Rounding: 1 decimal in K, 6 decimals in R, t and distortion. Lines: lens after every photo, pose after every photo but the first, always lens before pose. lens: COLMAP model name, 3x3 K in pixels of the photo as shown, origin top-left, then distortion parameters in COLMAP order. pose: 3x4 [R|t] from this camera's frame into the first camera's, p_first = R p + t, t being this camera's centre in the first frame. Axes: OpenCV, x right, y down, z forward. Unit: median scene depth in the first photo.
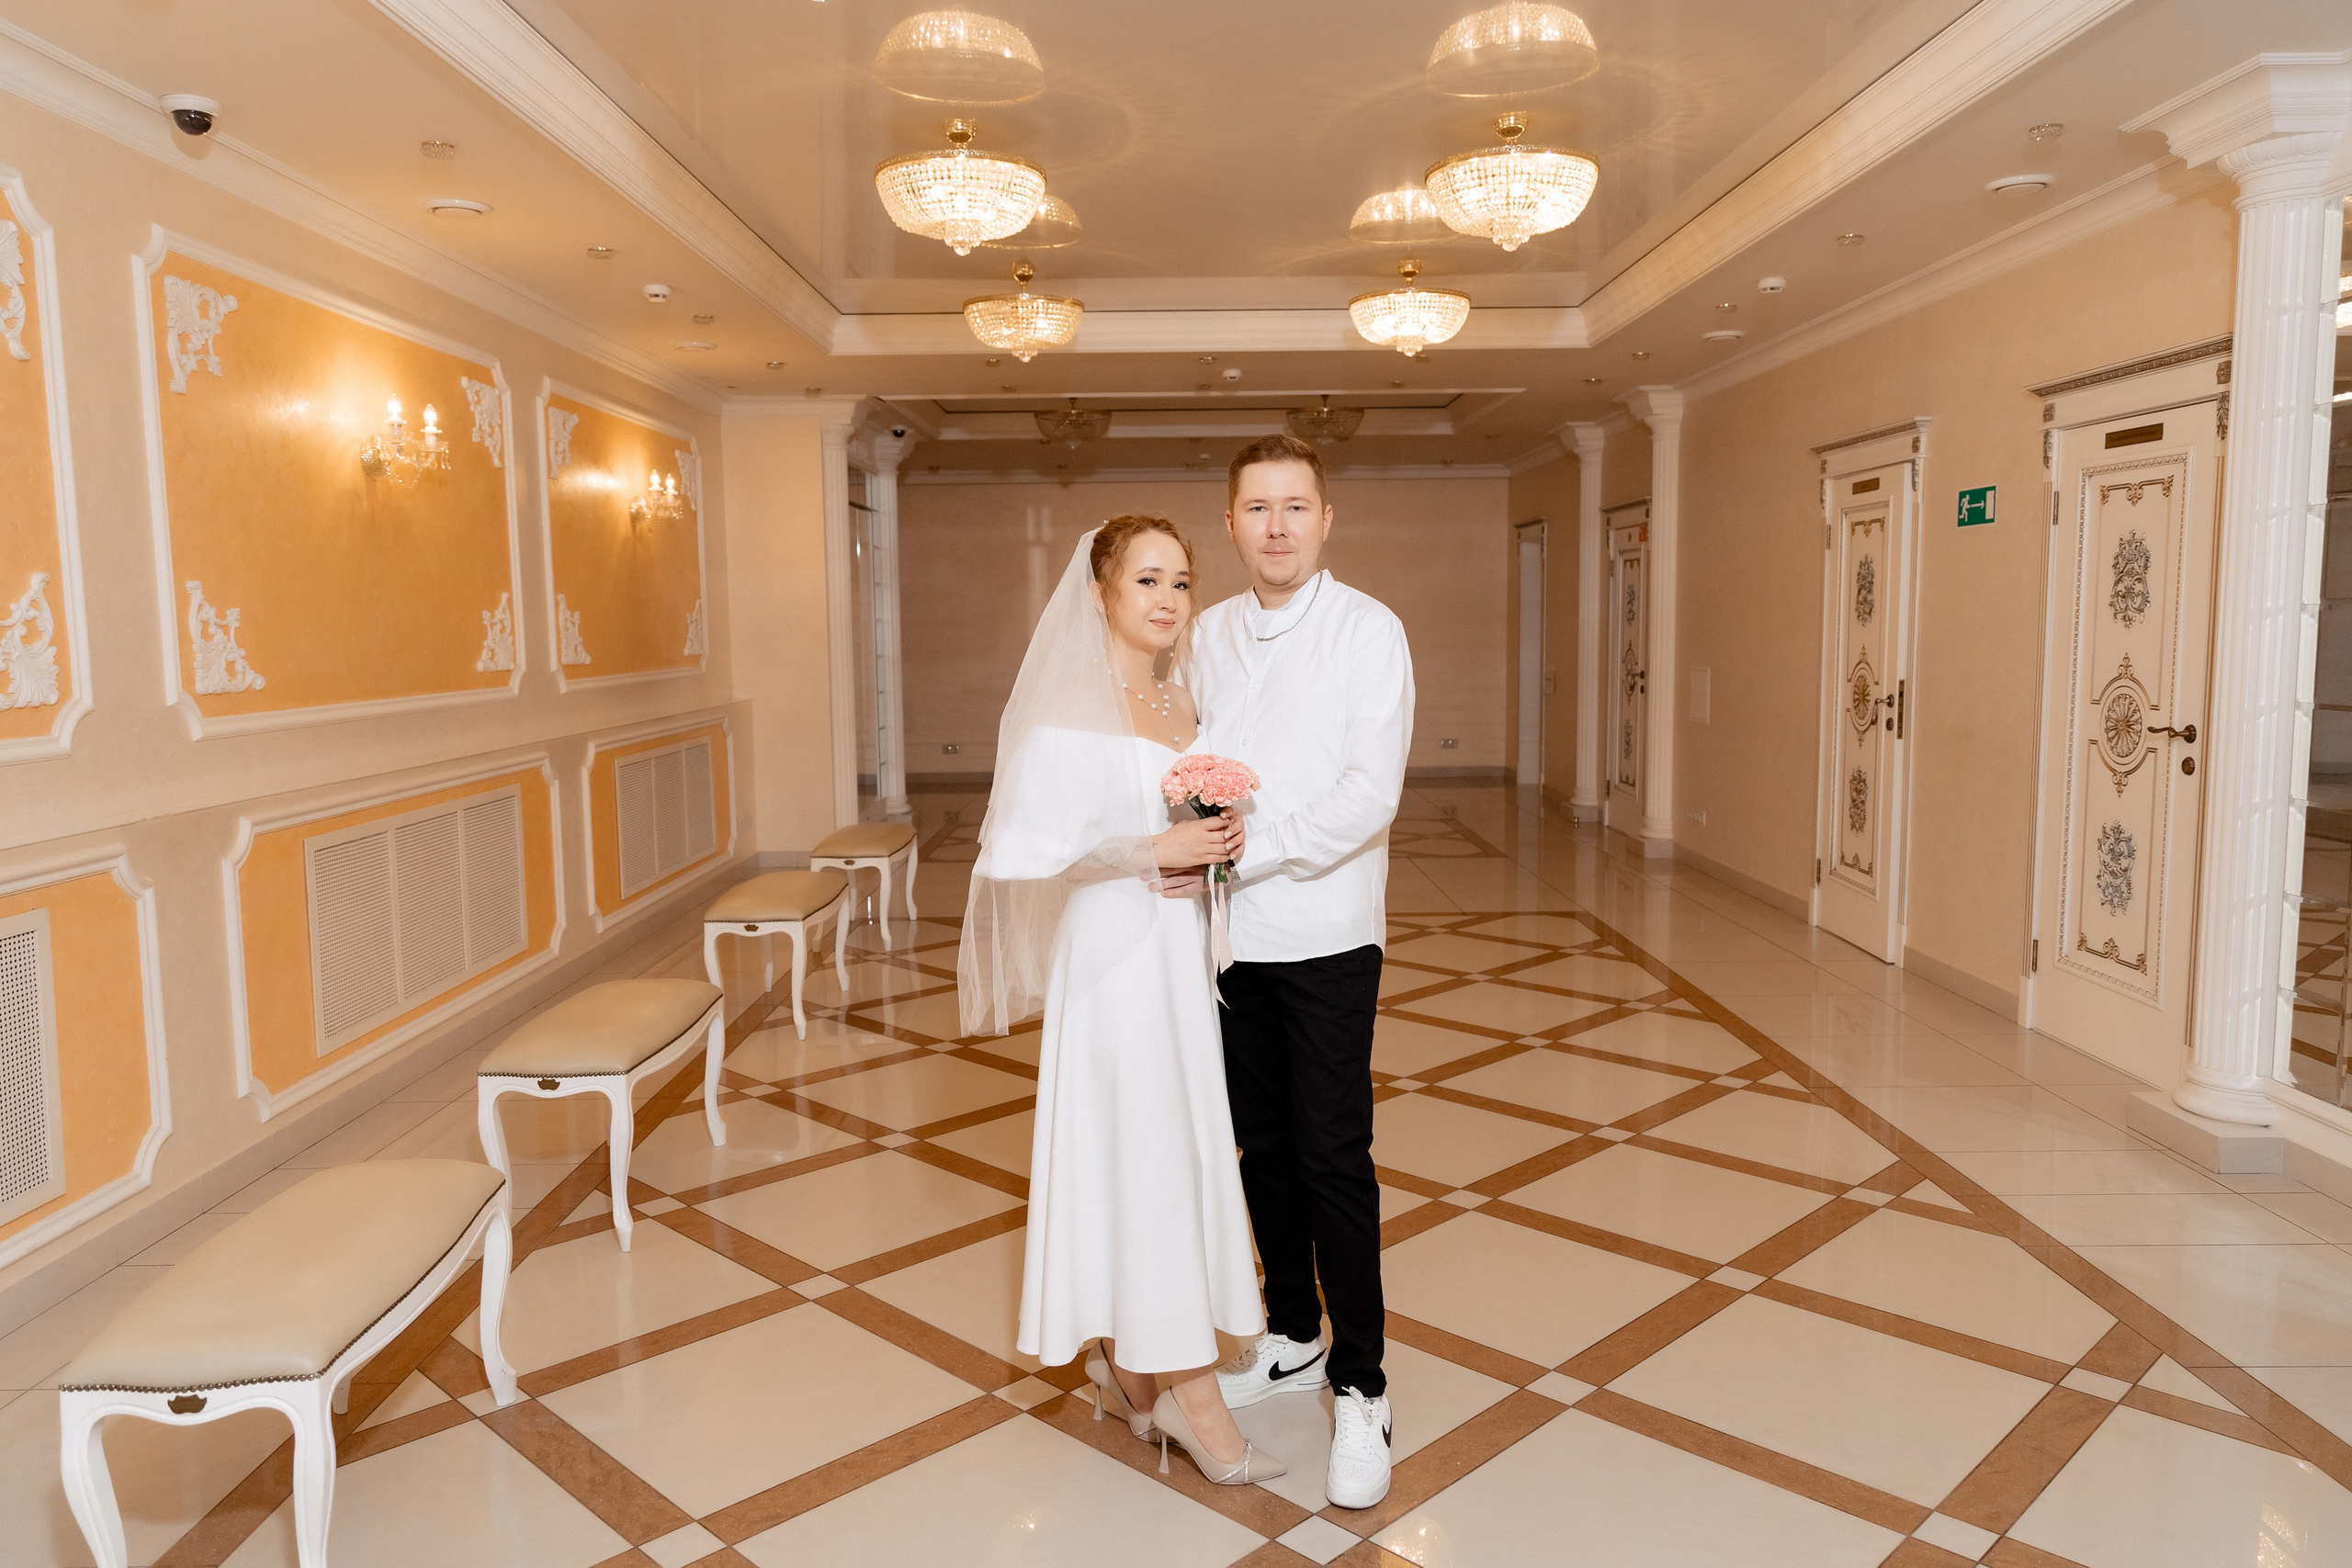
lens RADIAL K [[1635.1, 0, 1163.3], [0, 1635.1, 793.8], [0, 0, 1]] dist [0.054322, -0.009156]
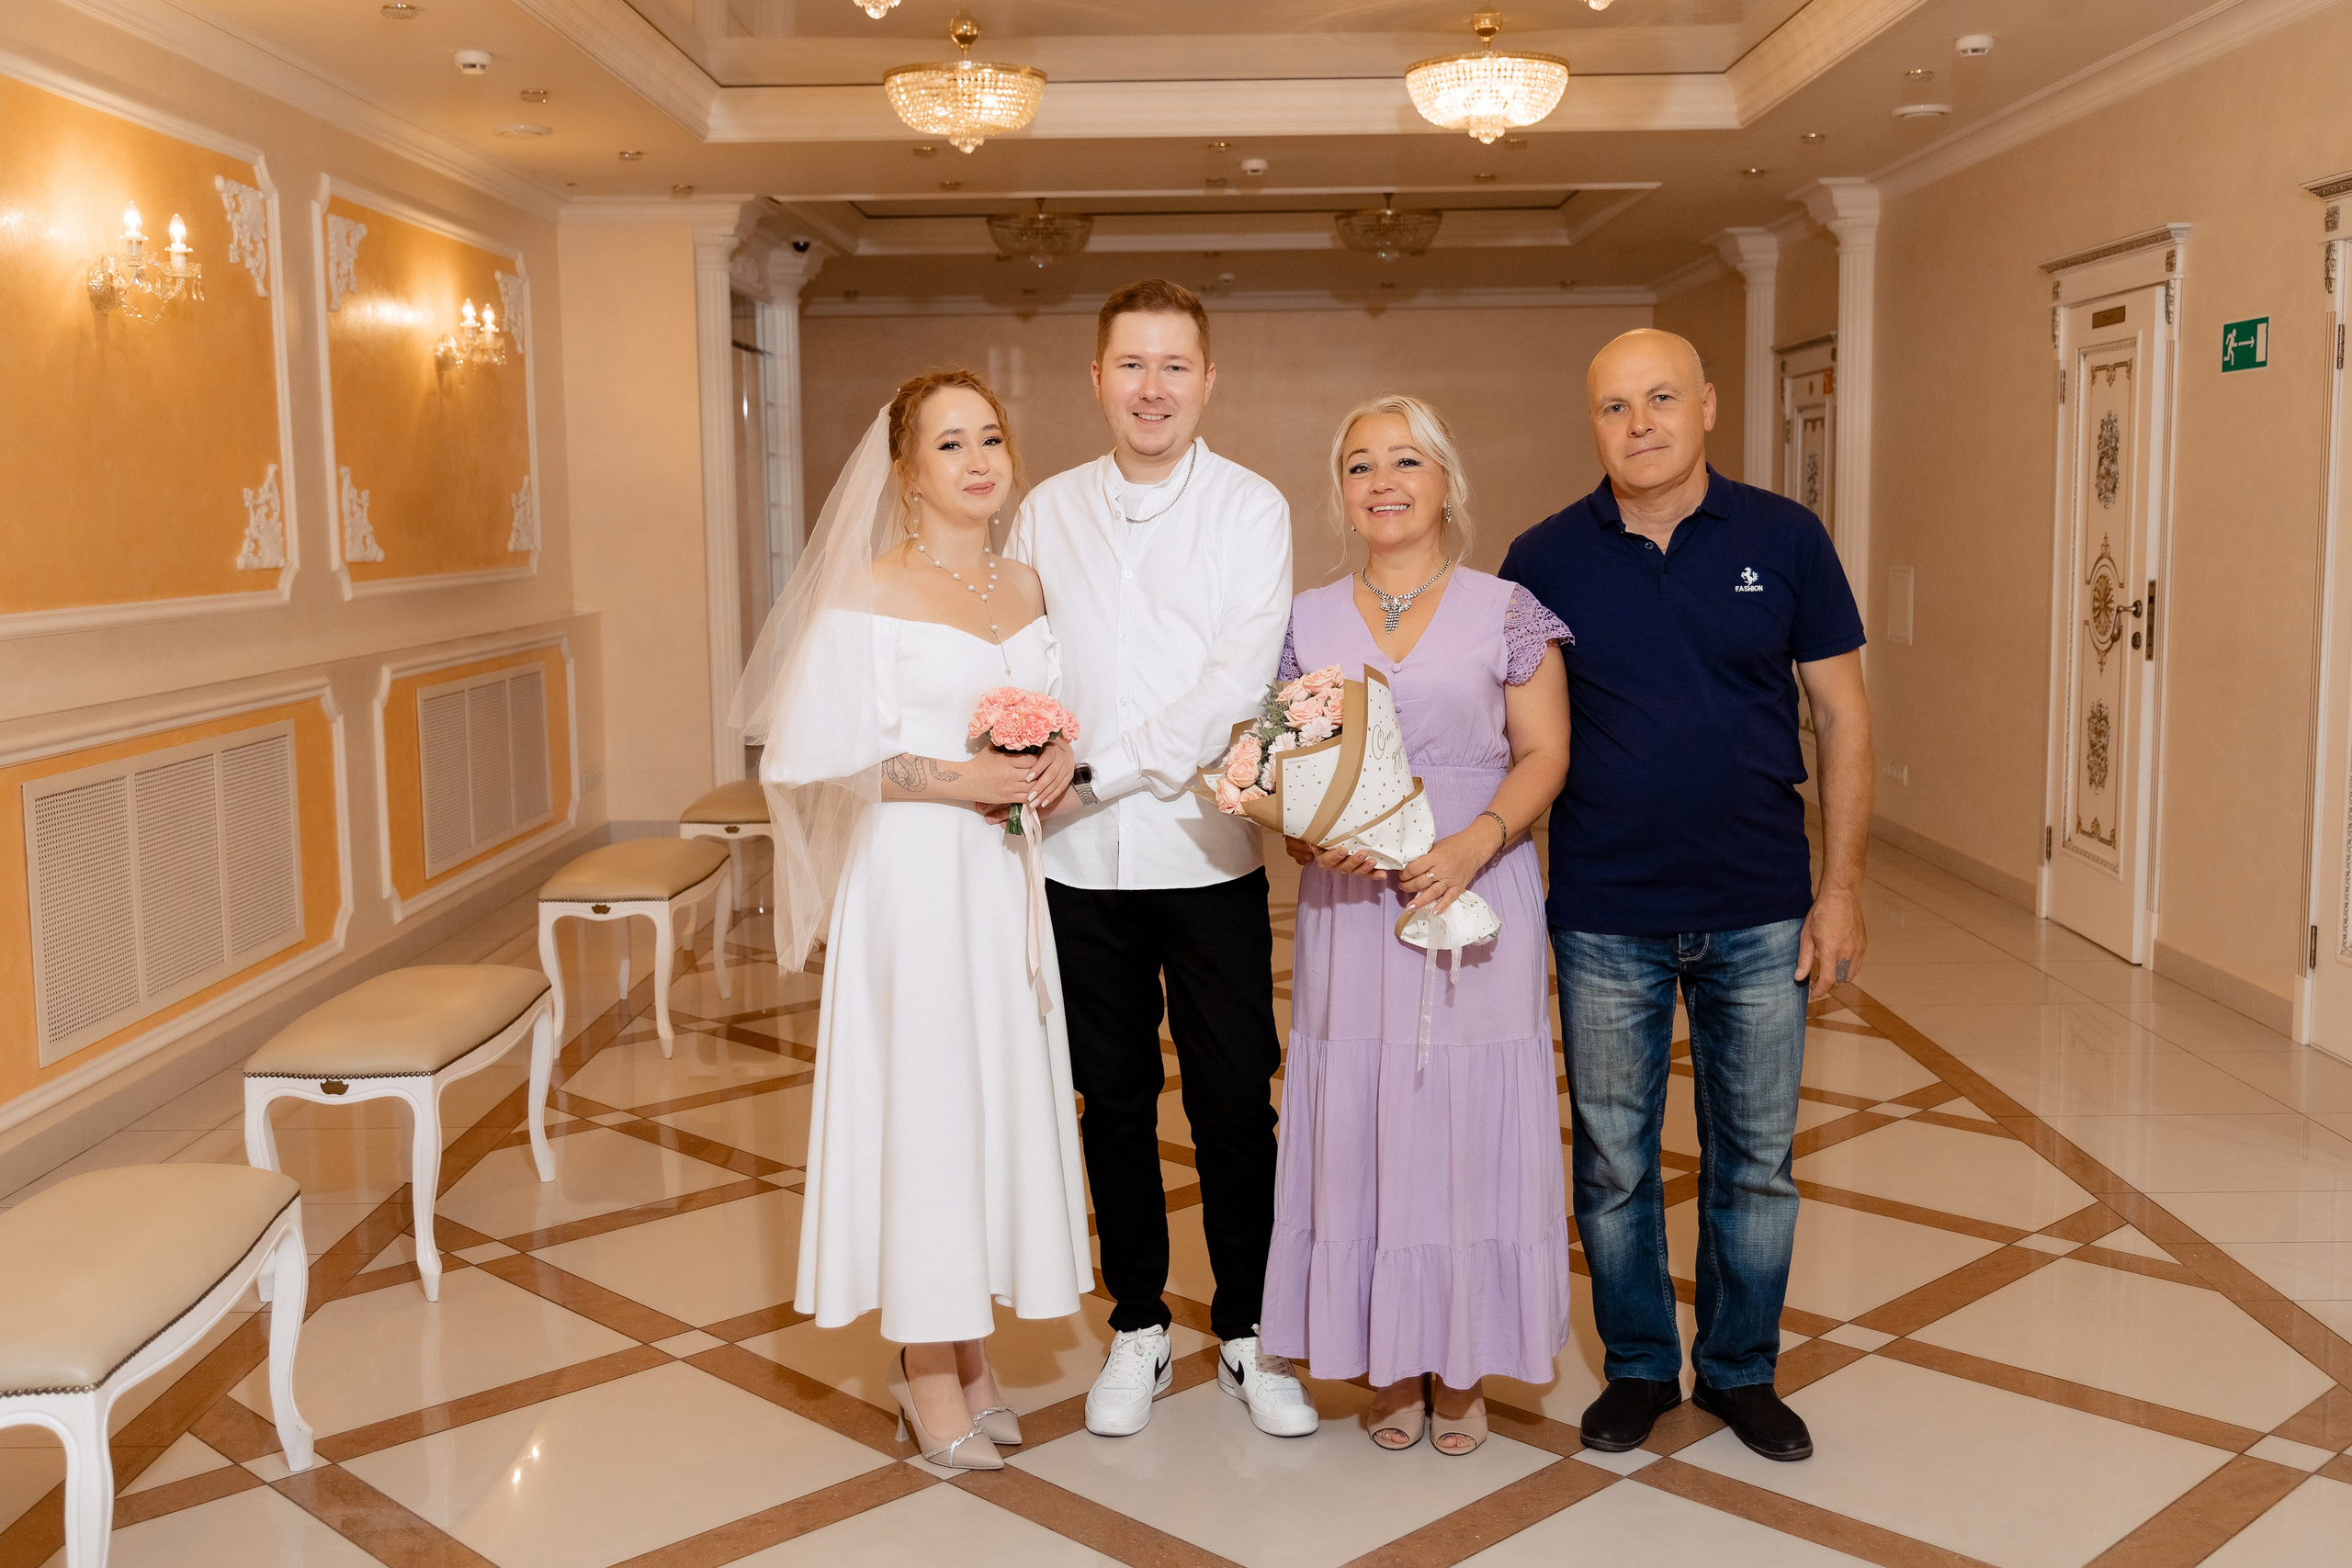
lens RADIAL K [[2428.8, 0, 1171.7], [0, 2428.8, 782.8], [0, 0, 1]] dist [0.076701, 0.000000]
pose [[0.999904, 0.000544, -0.013811, 0.024401], [-0.000464, 0.999983, 0.005824, 0.015603], [0.013814, -0.005817, 0.999888, -0.107576]]
